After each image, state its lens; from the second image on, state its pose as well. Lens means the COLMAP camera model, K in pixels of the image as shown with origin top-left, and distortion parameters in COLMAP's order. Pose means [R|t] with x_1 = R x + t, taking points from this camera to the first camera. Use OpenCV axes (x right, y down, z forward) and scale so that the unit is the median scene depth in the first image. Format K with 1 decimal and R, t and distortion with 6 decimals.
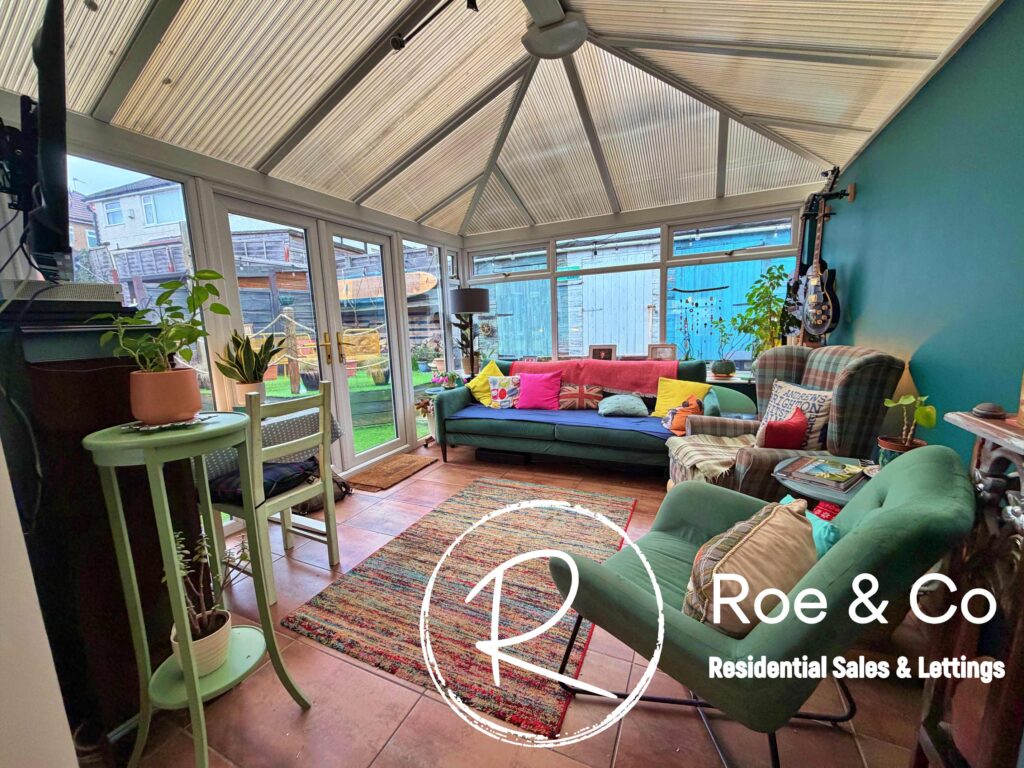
lens RADIAL K [[414.0, 0, 509.0], [0, 414.0, 382.5], [0, 0, 1]] dist [0.000748, -0.000512]
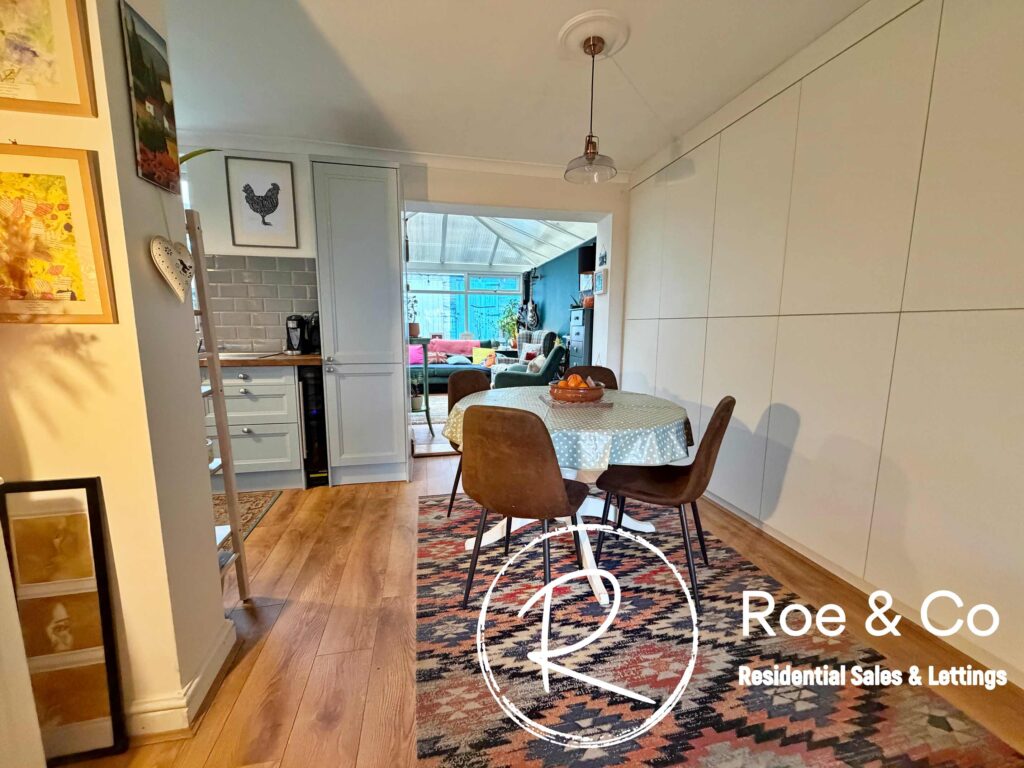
lens RADIAL K [[407.3, 0, 508.9], [0, 407.3, 383.6], [0, 0, 1]] dist [0.000214, -0.000634]
pose [[0.799747, -0.037420, 0.599170, -0.788119], [0.049442, 0.998770, -0.003617, 0.201391], [-0.598298, 0.032517, 0.800614, -0.816638]]
